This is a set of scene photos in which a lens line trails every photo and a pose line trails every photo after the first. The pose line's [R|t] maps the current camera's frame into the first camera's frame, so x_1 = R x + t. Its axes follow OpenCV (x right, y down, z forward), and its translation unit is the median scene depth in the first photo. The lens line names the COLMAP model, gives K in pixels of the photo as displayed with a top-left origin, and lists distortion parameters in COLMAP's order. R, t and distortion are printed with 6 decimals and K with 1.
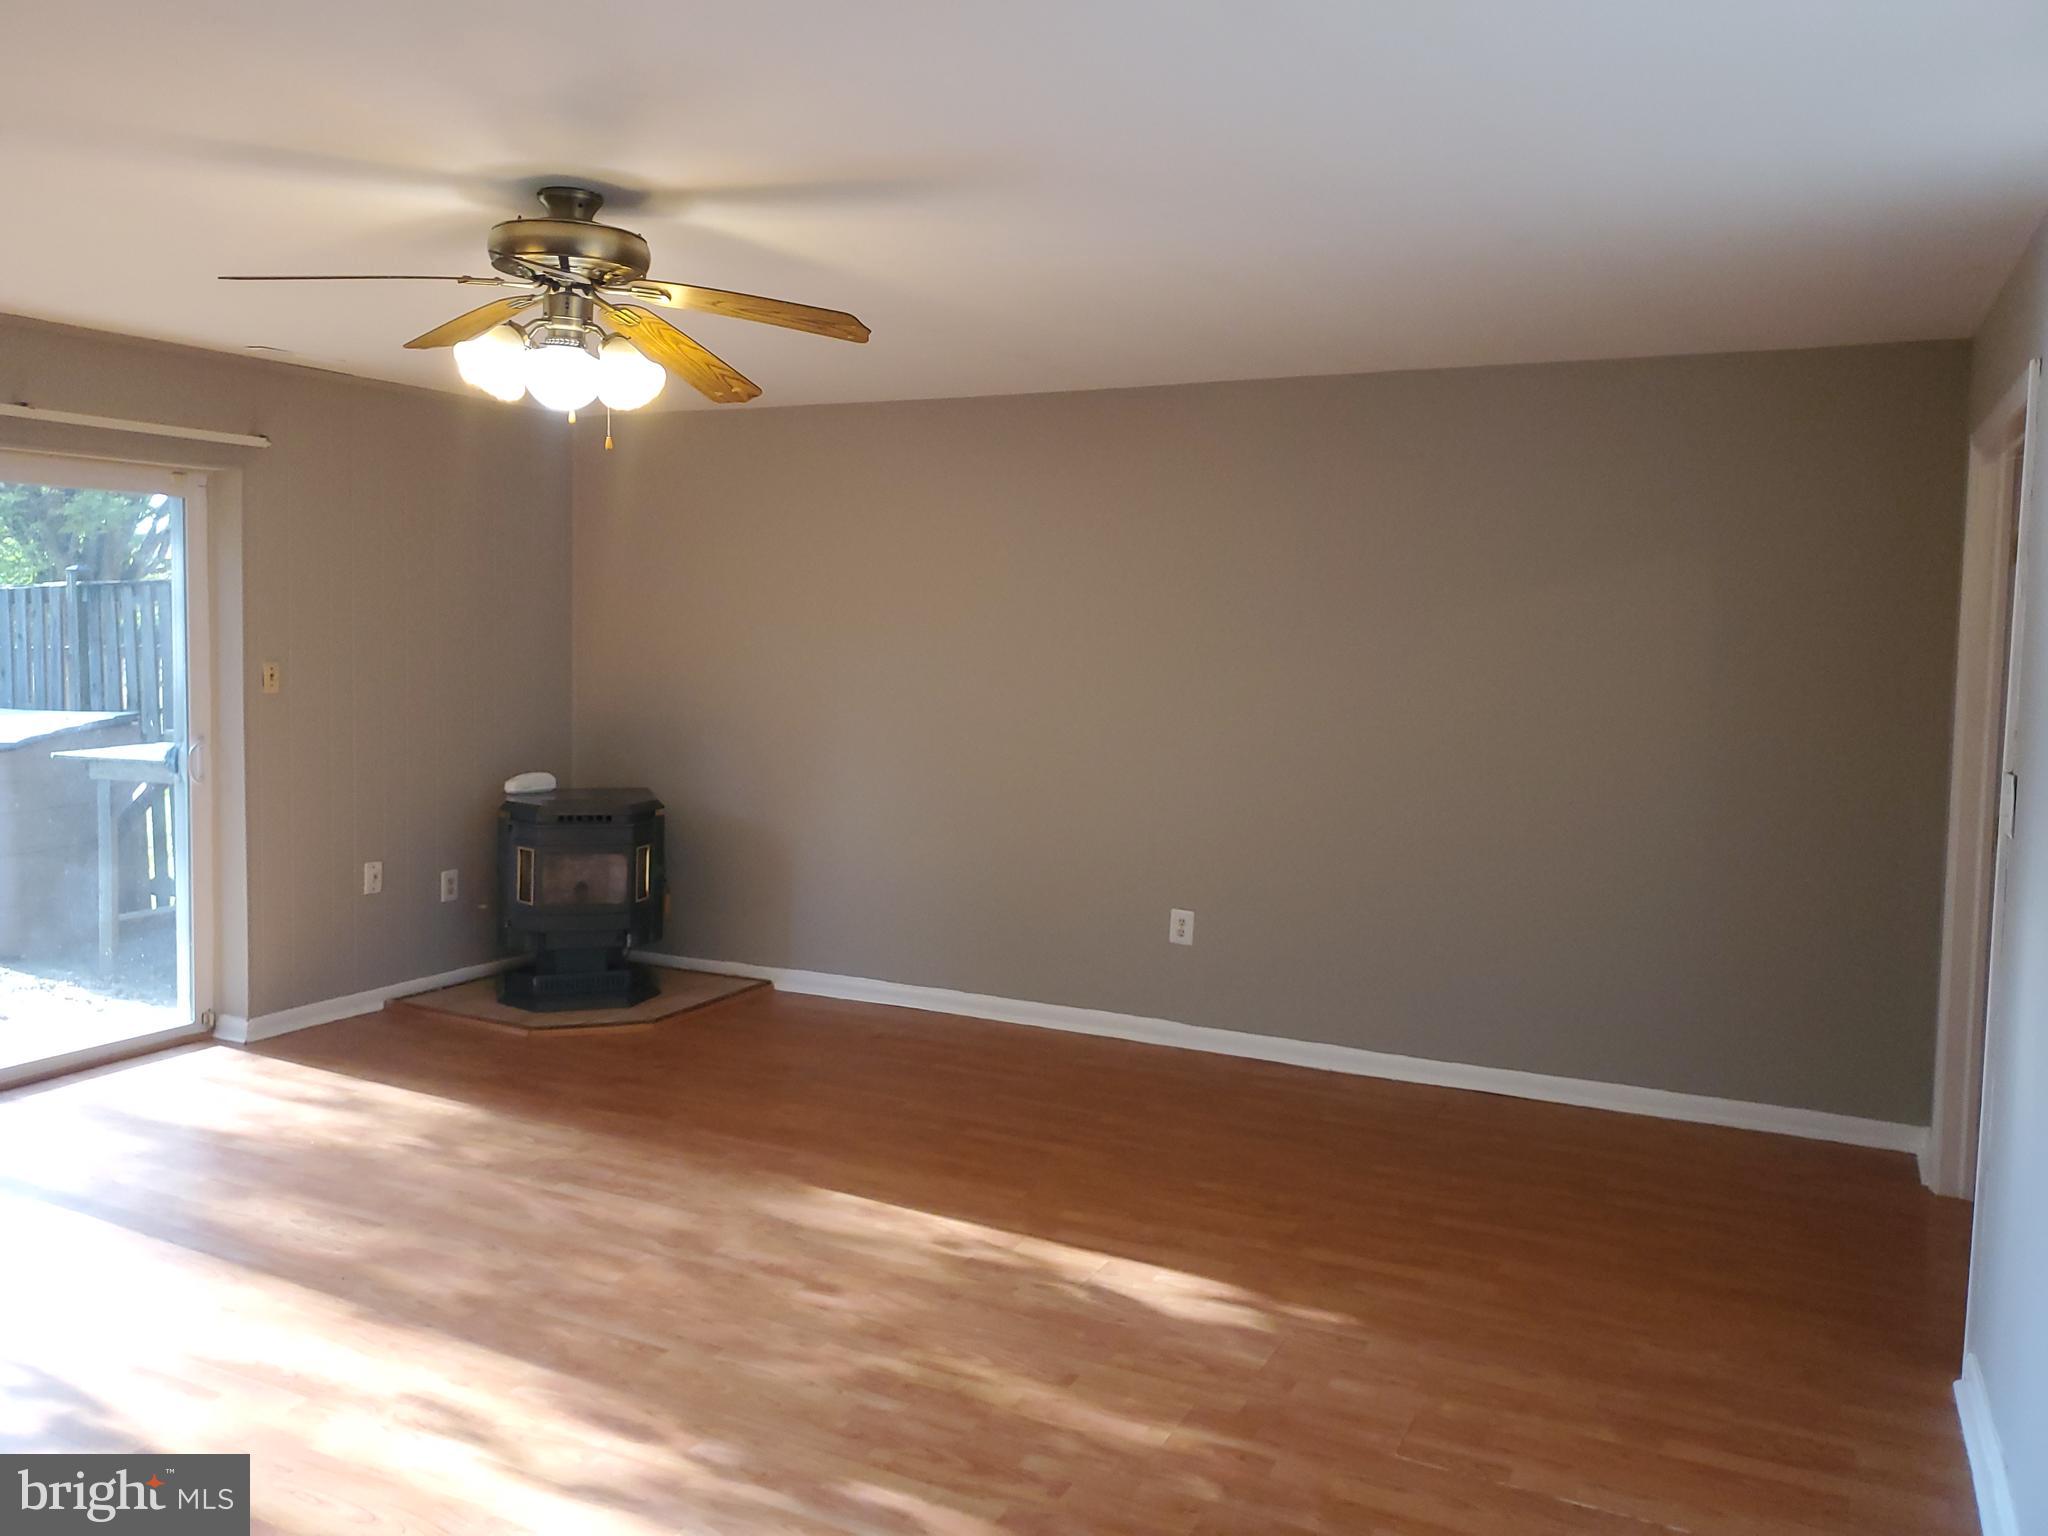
lens RADIAL K [[1626.8, 0, 1024.0], [0, 1626.8, 768.0], [0, 0, 1]] dist [-0.000538, -0.003346]
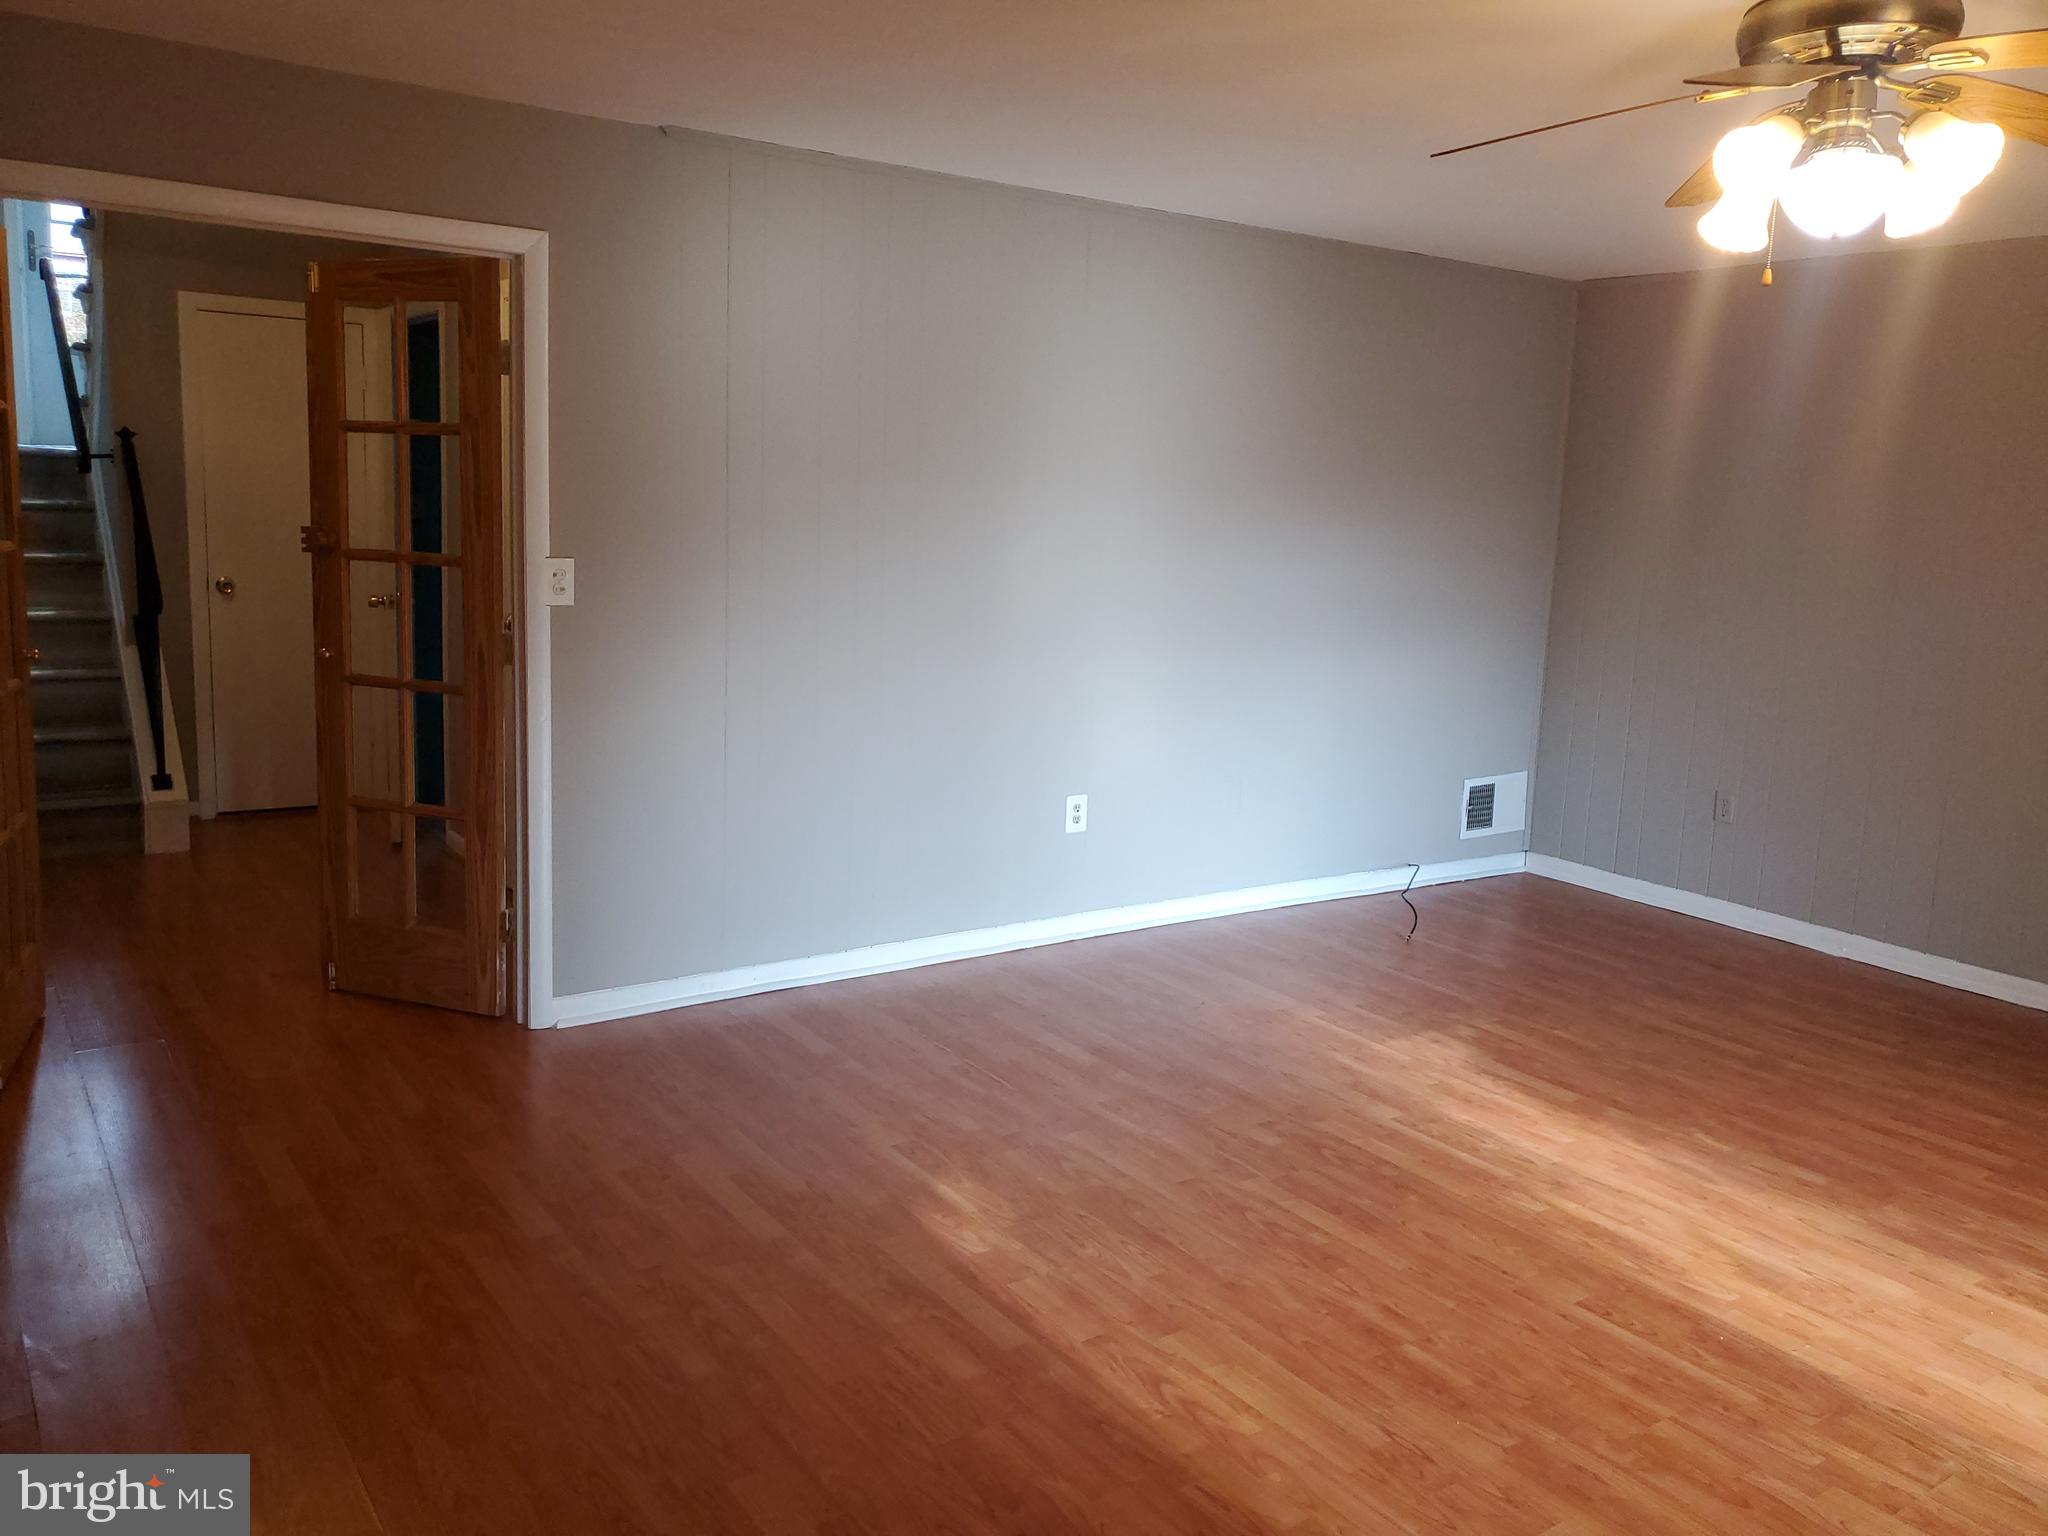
lens RADIAL K [[1626.8, 0, 1024.0], [0, 1626.8, 768.0], [0, 0, 1]] dist [-0.000538, -0.003346]
pose [[-0.874806, -0.138112, 0.464370, -0.343674], [-0.010516, 0.963692, 0.266808, -0.176100], [-0.484359, 0.228522, -0.844497, 1.922457]]
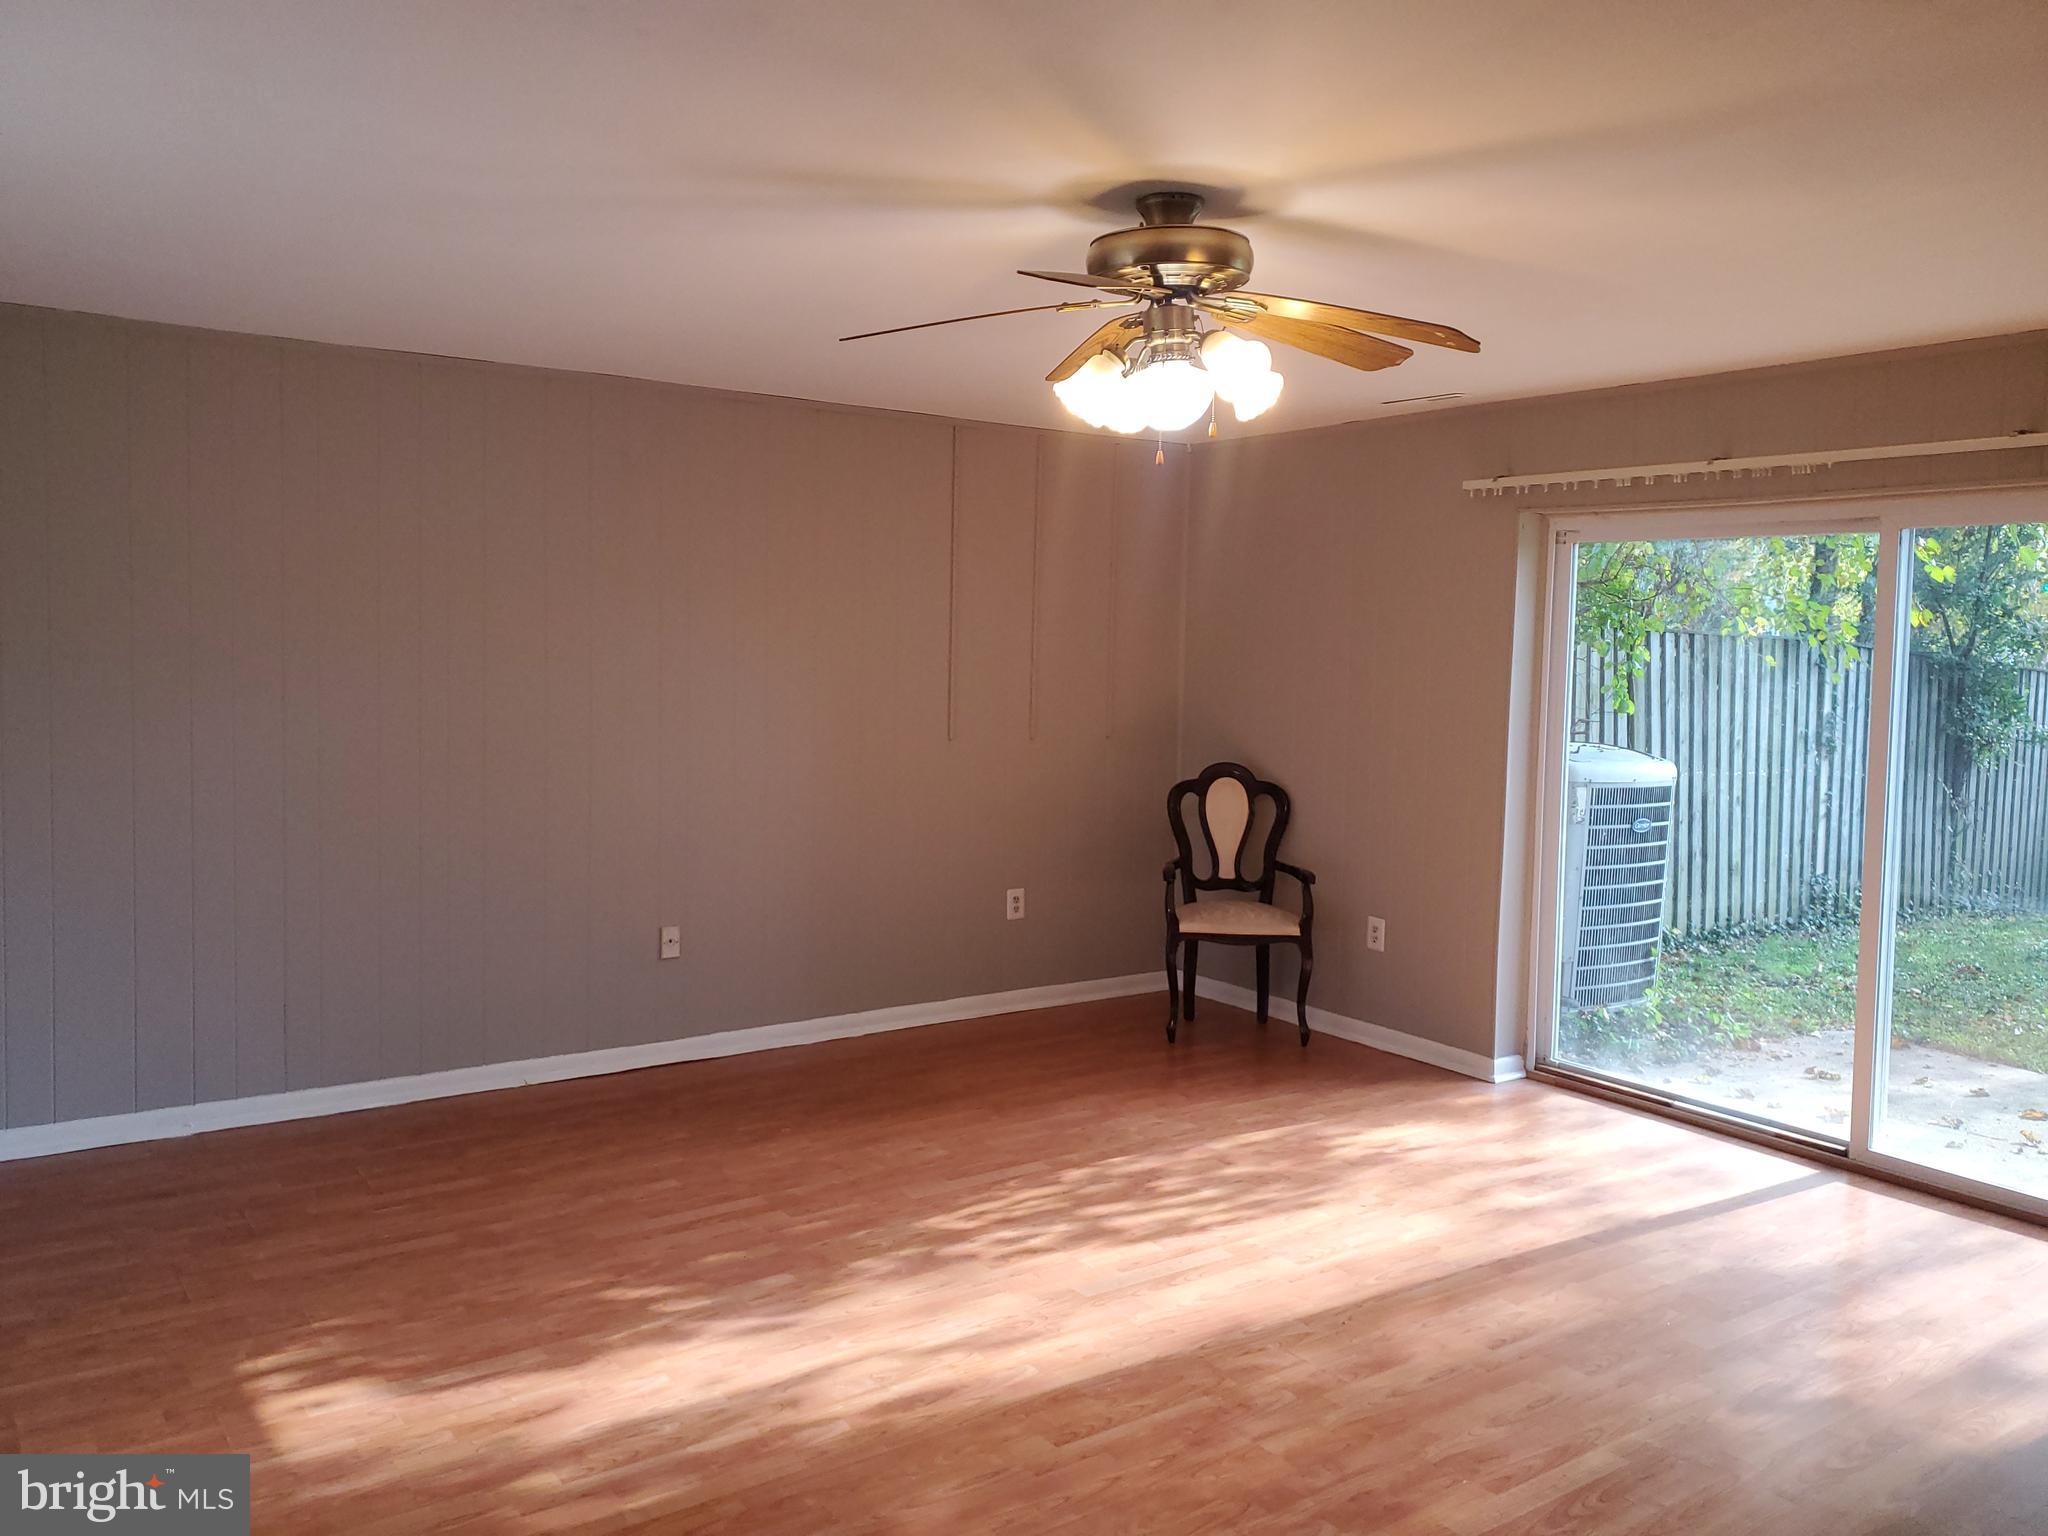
lens RADIAL K [[1626.8, 0, 1024.0], [0, 1626.8, 768.0], [0, 0, 1]] dist [-0.000538, -0.003346]
pose [[-0.468895, 0.048993, -0.881894, 0.599238], [-0.116844, 0.986245, 0.116915, -0.126776], [0.875491, 0.157865, -0.456720, 1.394819]]
